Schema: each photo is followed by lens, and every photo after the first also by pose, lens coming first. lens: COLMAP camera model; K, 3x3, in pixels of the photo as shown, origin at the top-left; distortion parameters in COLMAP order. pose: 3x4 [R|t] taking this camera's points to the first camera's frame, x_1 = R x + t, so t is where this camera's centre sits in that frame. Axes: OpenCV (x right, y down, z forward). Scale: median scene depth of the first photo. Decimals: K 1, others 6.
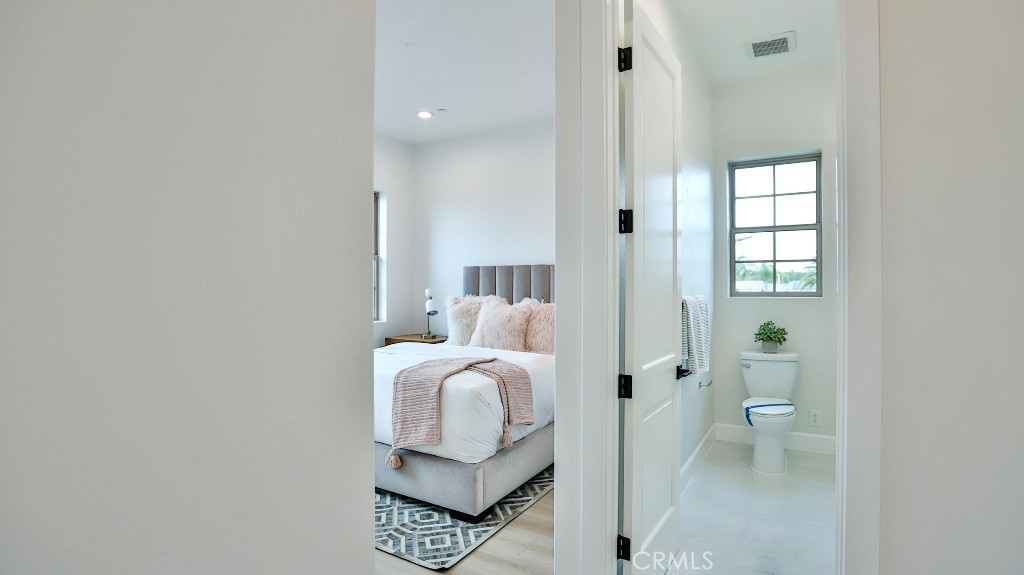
lens RADIAL K [[505.9, 0, 517.9], [0, 505.9, 281.8], [0, 0, 1]] dist [-0.063354, 0.020767]
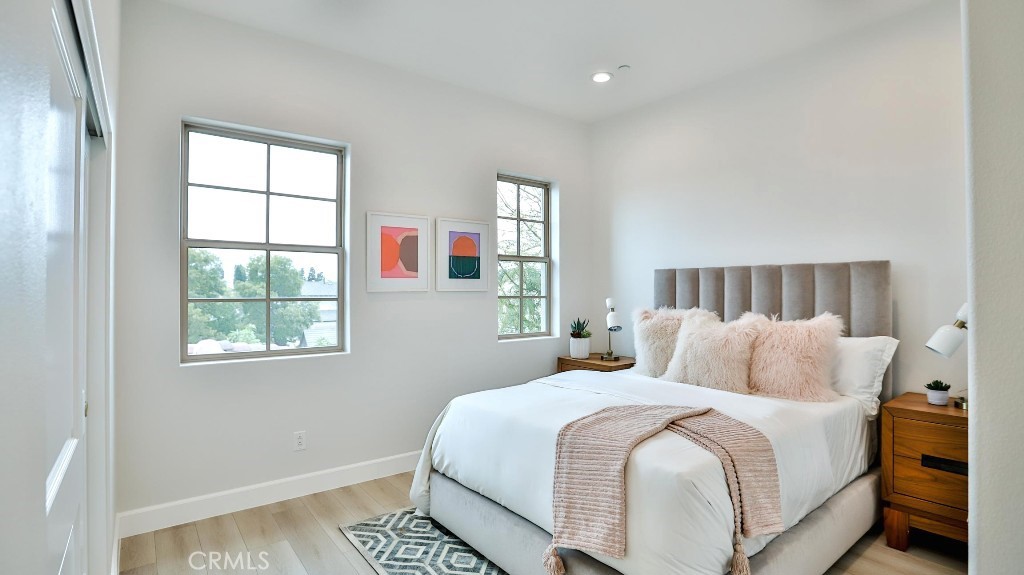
lens RADIAL K [[505.9, 0, 517.9], [0, 505.9, 281.8], [0, 0, 1]] dist [-0.063354, 0.020767]
pose [[0.936151, -0.008300, -0.351500, -0.040067], [0.005381, 0.999942, -0.009280, -0.006898], [0.351557, 0.006796, 0.936142, 0.248561]]
